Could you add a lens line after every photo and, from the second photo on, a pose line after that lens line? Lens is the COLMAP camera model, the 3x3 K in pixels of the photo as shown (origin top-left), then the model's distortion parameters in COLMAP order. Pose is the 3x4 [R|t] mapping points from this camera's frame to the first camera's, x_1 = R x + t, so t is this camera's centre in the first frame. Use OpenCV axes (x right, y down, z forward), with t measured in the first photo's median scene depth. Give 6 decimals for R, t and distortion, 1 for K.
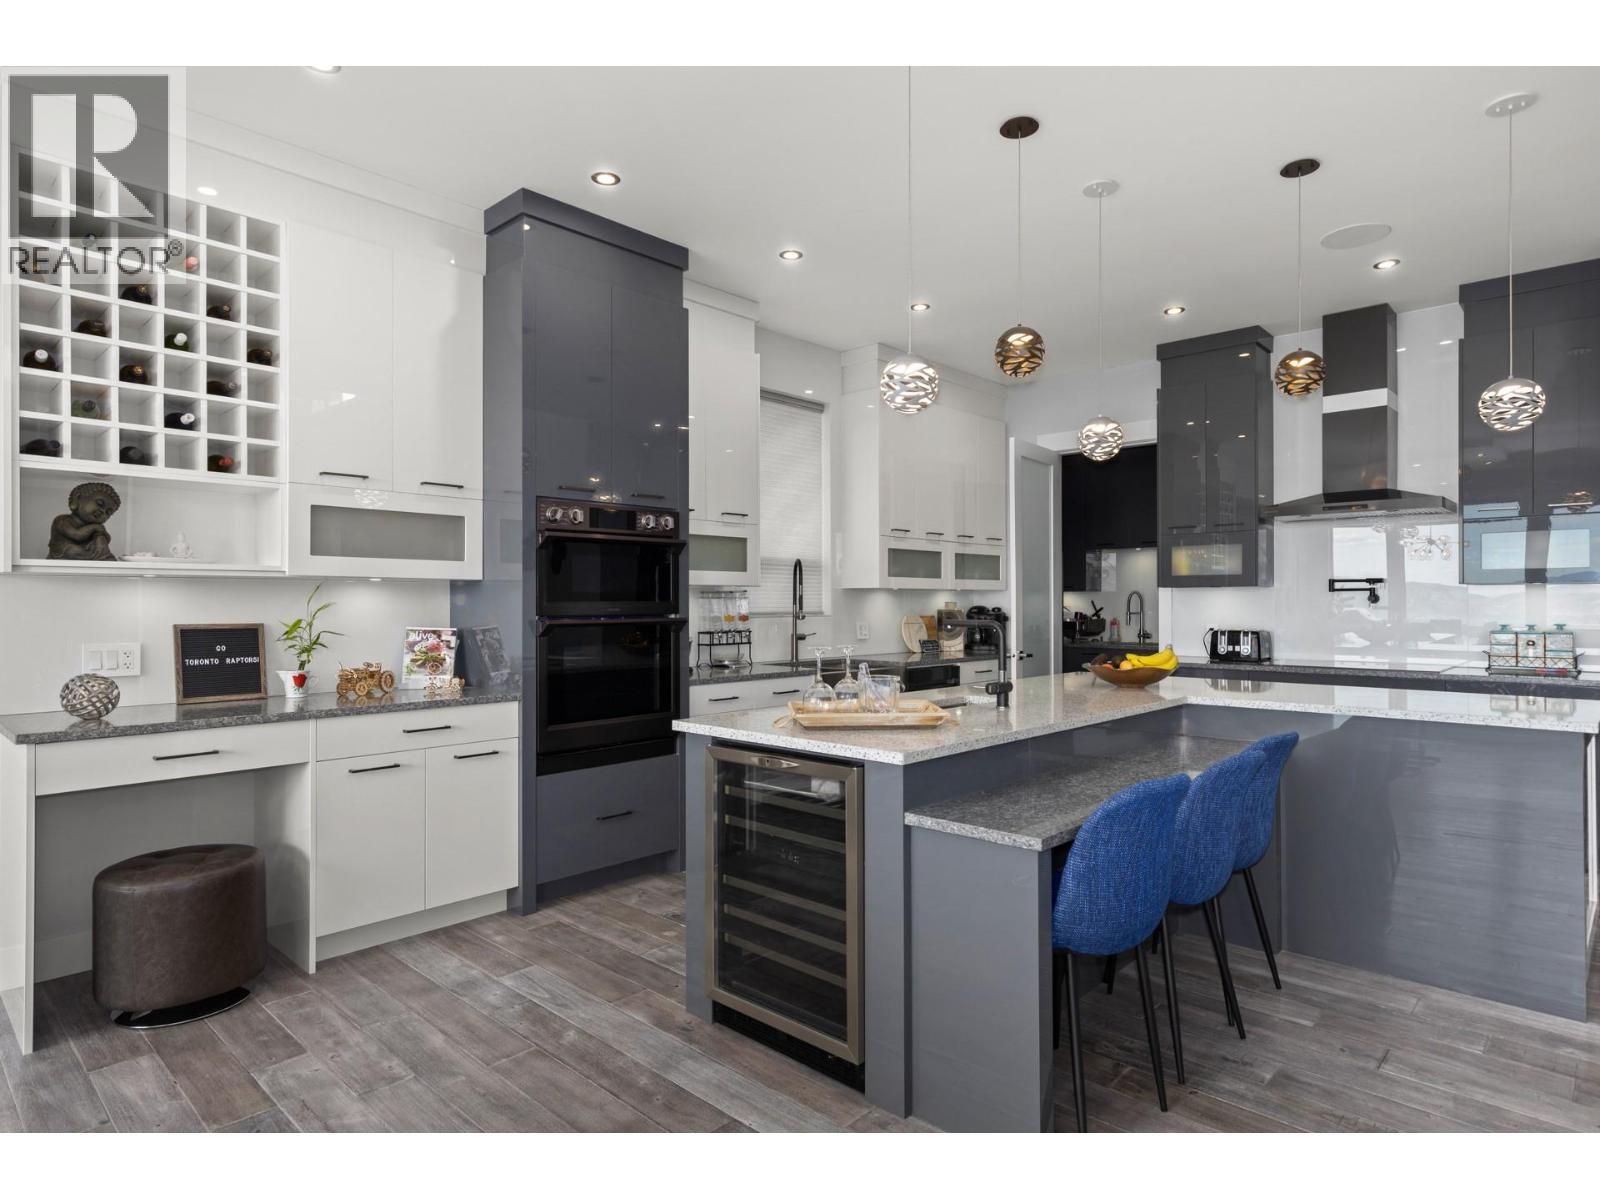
lens RADIAL K [[898.0, 0, 794.1], [0, 898.0, 592.9], [0, 0, 1]] dist [-0.001408, -0.001011]
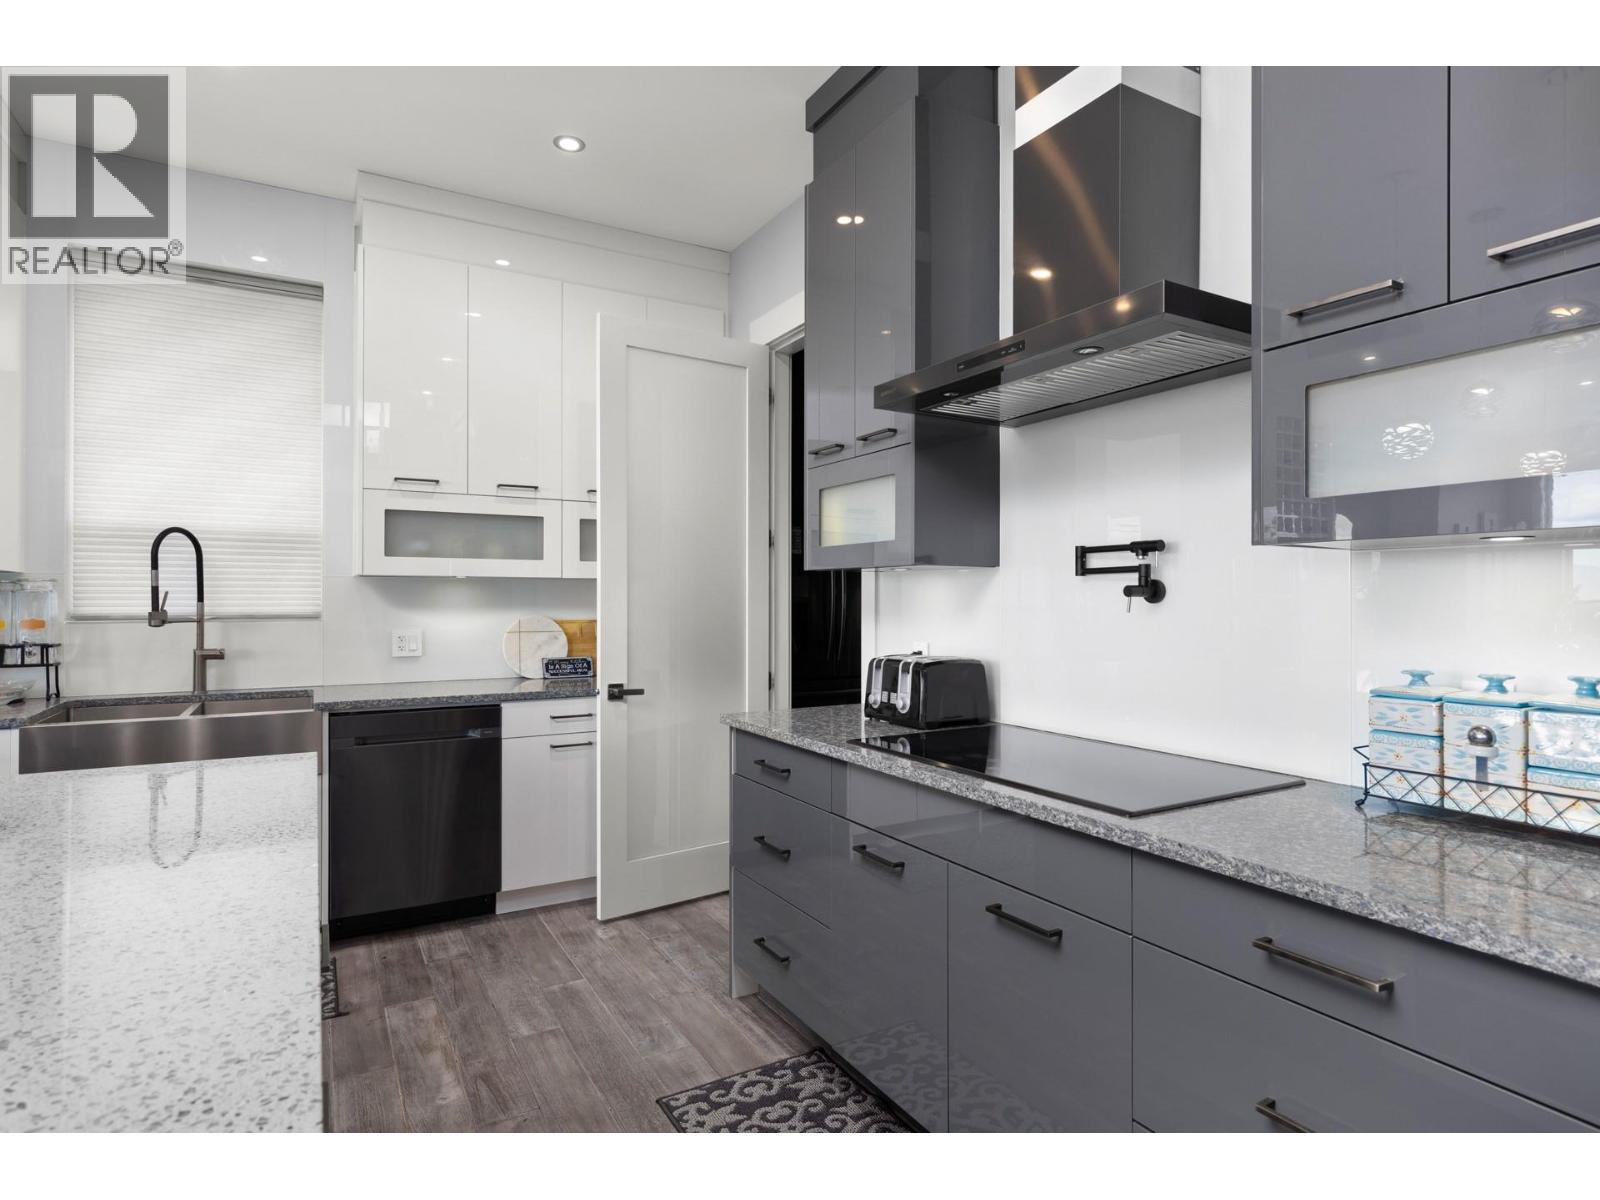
lens RADIAL K [[873.4, 0, 803.1], [0, 873.4, 594.2], [0, 0, 1]] dist [0.001010, 0.001305]
pose [[0.958521, -0.000517, -0.285022, 0.581599], [0.002439, 0.999977, 0.006388, 0.004547], [0.285012, -0.006818, 0.958500, 0.551955]]
